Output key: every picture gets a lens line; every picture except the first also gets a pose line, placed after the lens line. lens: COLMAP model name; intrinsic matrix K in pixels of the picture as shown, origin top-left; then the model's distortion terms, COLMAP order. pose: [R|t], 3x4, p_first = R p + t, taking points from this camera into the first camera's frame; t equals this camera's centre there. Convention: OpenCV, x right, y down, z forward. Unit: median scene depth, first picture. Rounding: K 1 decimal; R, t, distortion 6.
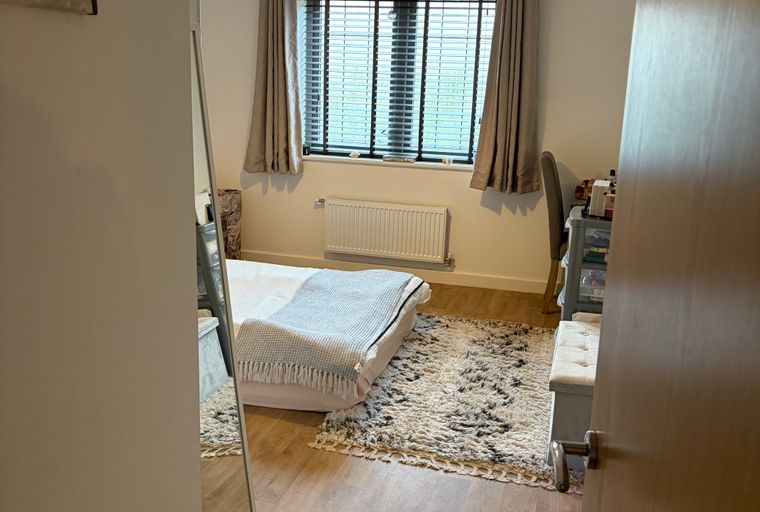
lens RADIAL K [[761.8, 0, 375.5], [0, 761.8, 256.6], [0, 0, 1]] dist [0.162510, -0.446733]
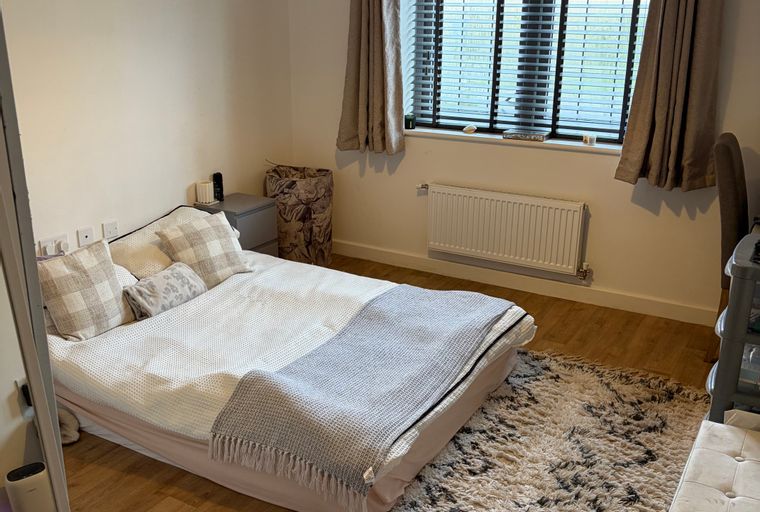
lens RADIAL K [[752.7, 0, 380.0], [0, 752.7, 256.0], [0, 0, 1]] dist [0.066838, -0.219055]
pose [[0.966594, 0.053855, -0.250592, 0.094519], [-0.036107, 0.996538, 0.074895, -0.064469], [0.253758, -0.063345, 0.965191, 0.243198]]
